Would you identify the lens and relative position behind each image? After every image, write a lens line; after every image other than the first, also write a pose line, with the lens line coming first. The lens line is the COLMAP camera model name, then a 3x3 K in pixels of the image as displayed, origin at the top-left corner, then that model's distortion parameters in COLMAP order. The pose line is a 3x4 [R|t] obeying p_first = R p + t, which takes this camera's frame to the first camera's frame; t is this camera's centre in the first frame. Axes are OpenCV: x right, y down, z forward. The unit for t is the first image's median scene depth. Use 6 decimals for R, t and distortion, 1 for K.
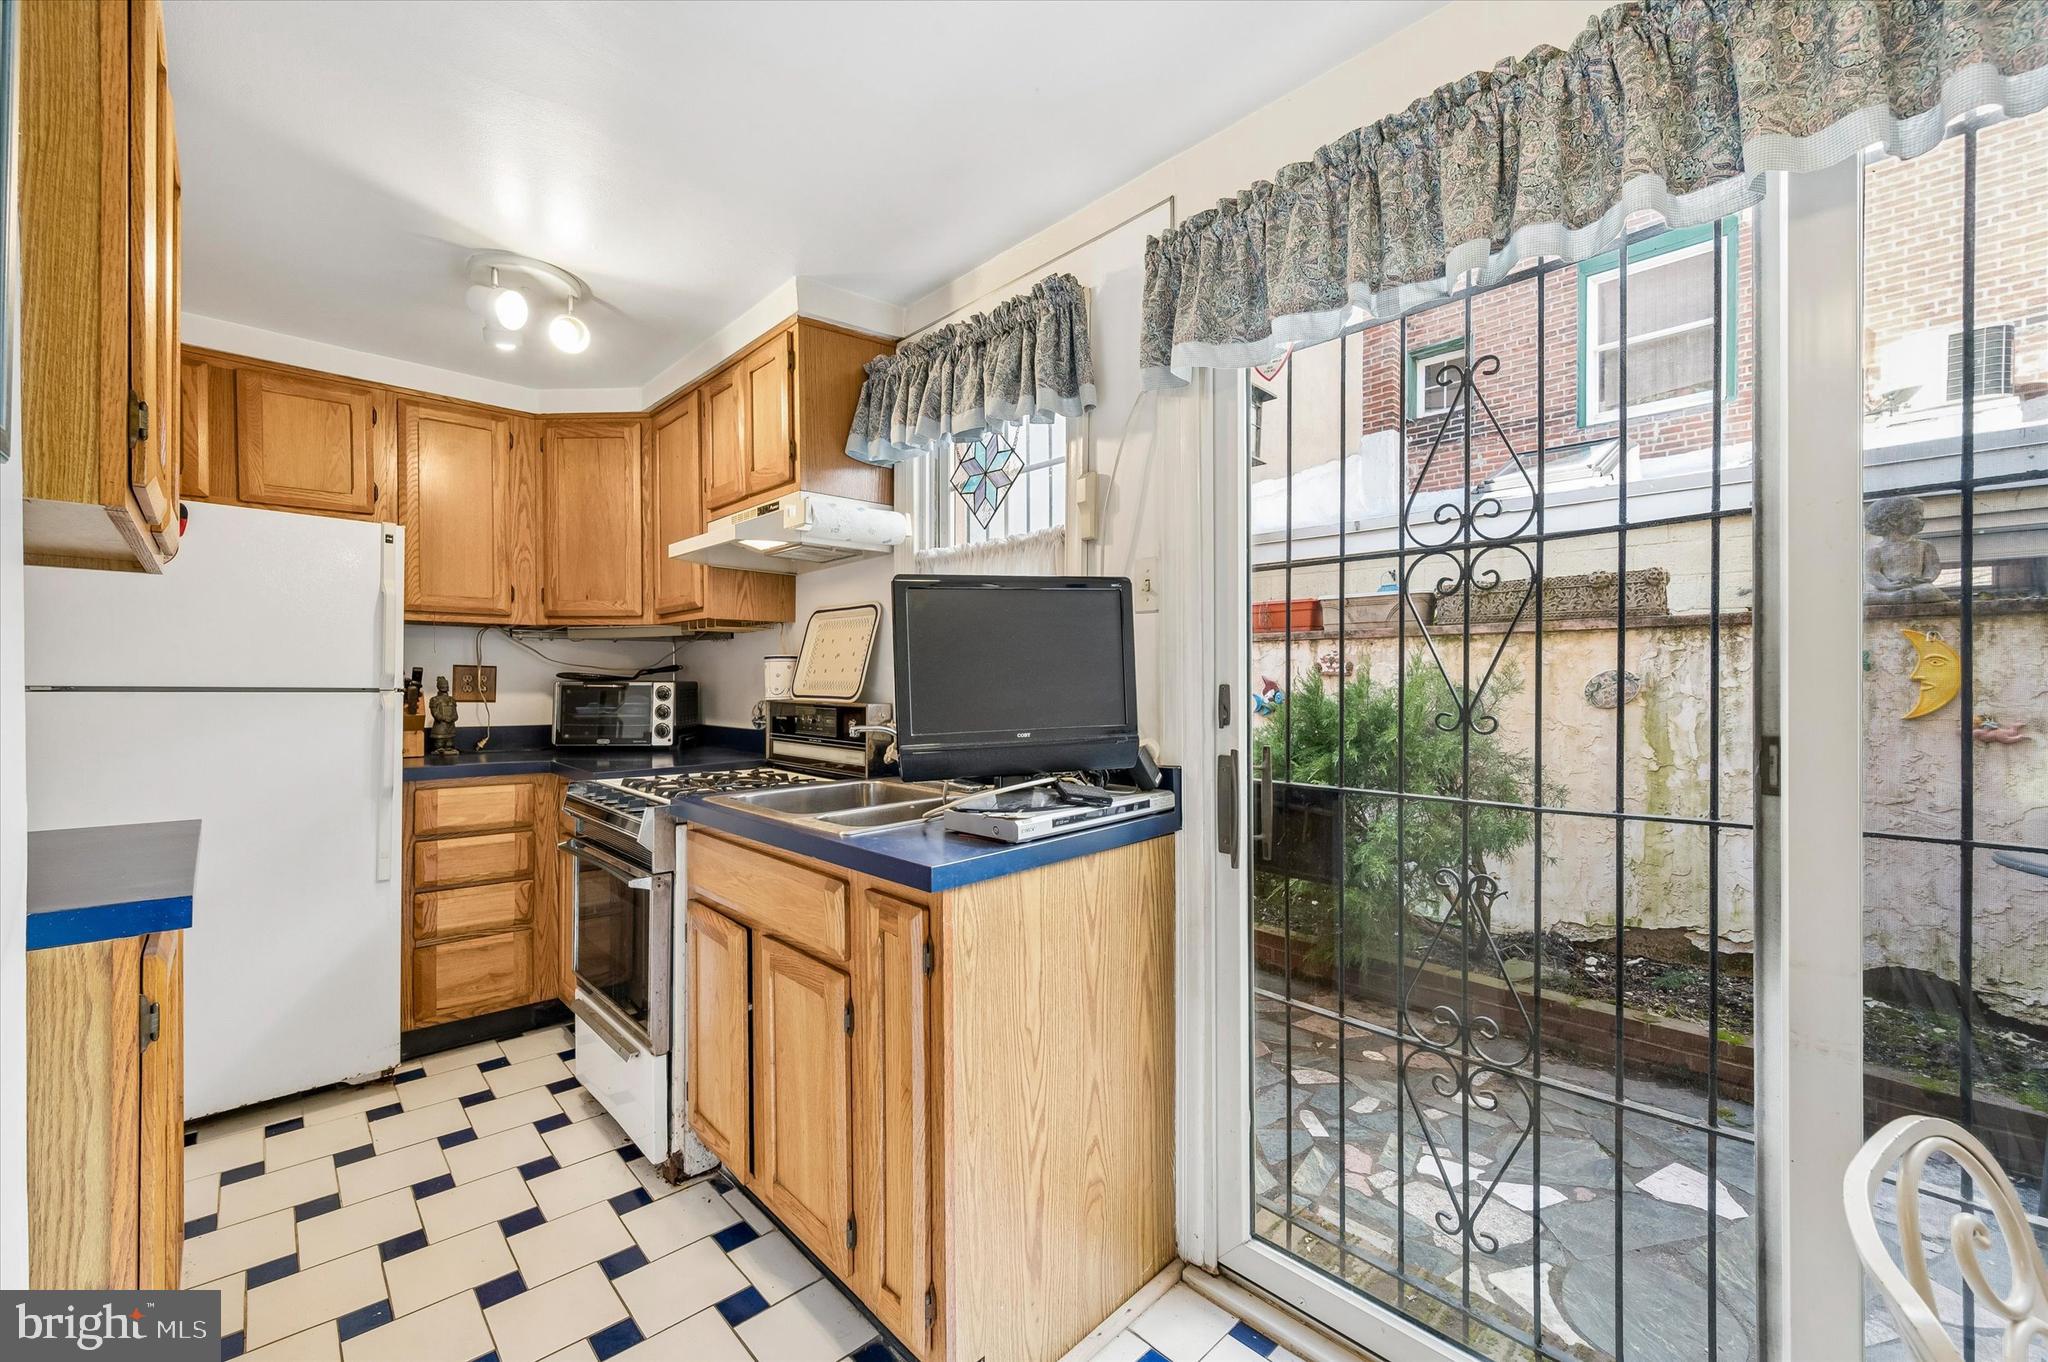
lens RADIAL K [[815.0, 0, 1040.0], [0, 815.0, 681.2], [0, 0, 1]] dist [-0.000129, -0.000038]
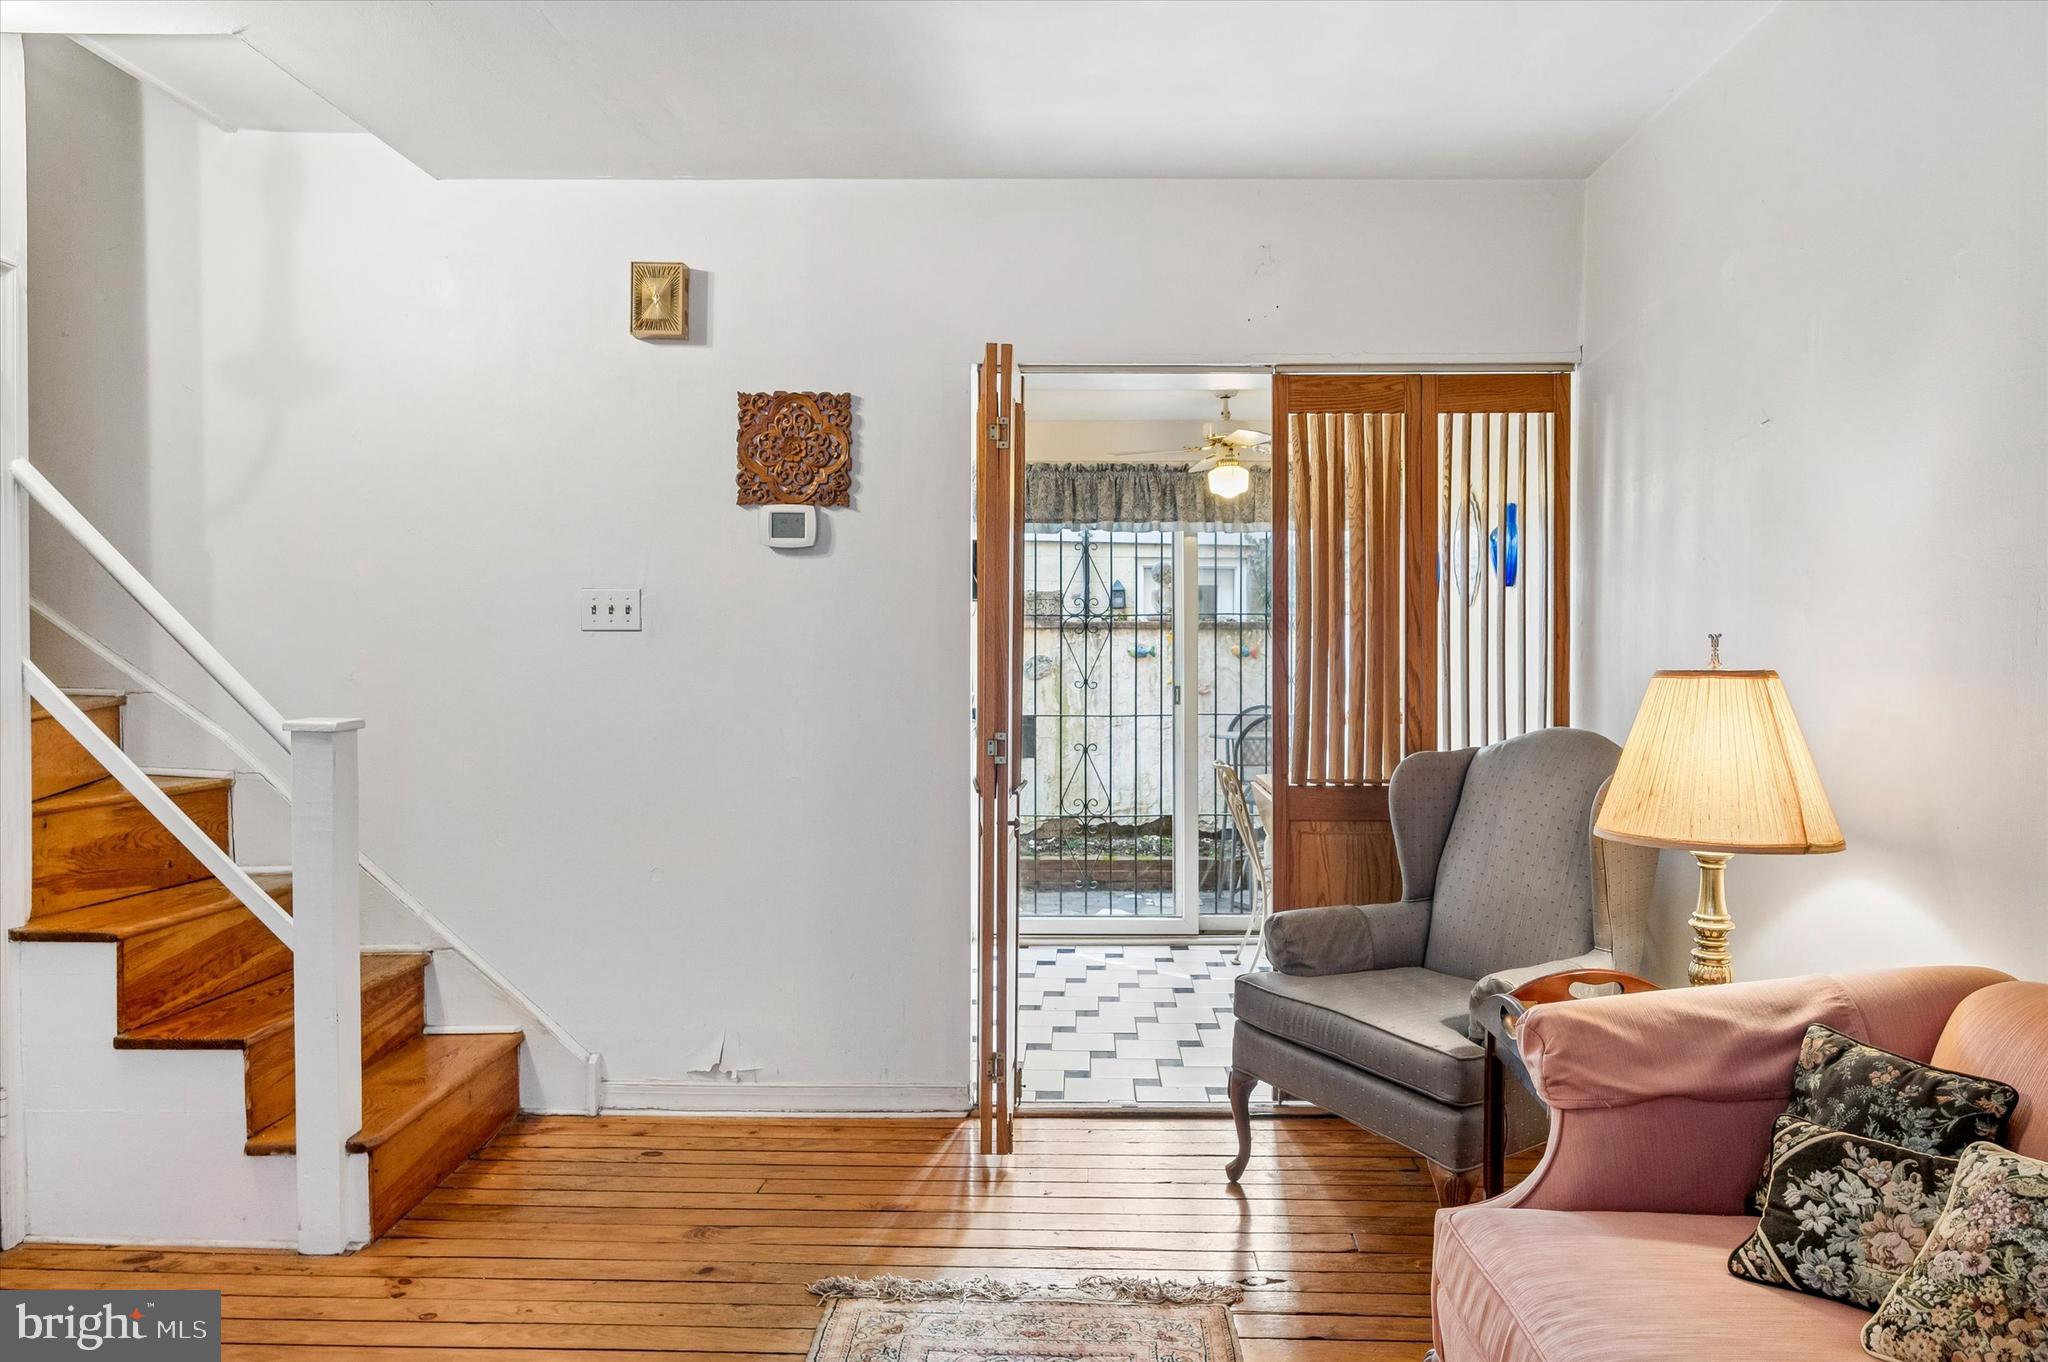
lens RADIAL K [[1297.8, 0, 1061.4], [0, 1297.8, 682.0], [0, 0, 1]] dist [0.001726, -0.002045]
pose [[0.710317, -0.006788, 0.703849, -0.364611], [-0.013792, 0.999627, 0.023559, -0.008103], [-0.703747, -0.026442, 0.709959, -0.280481]]
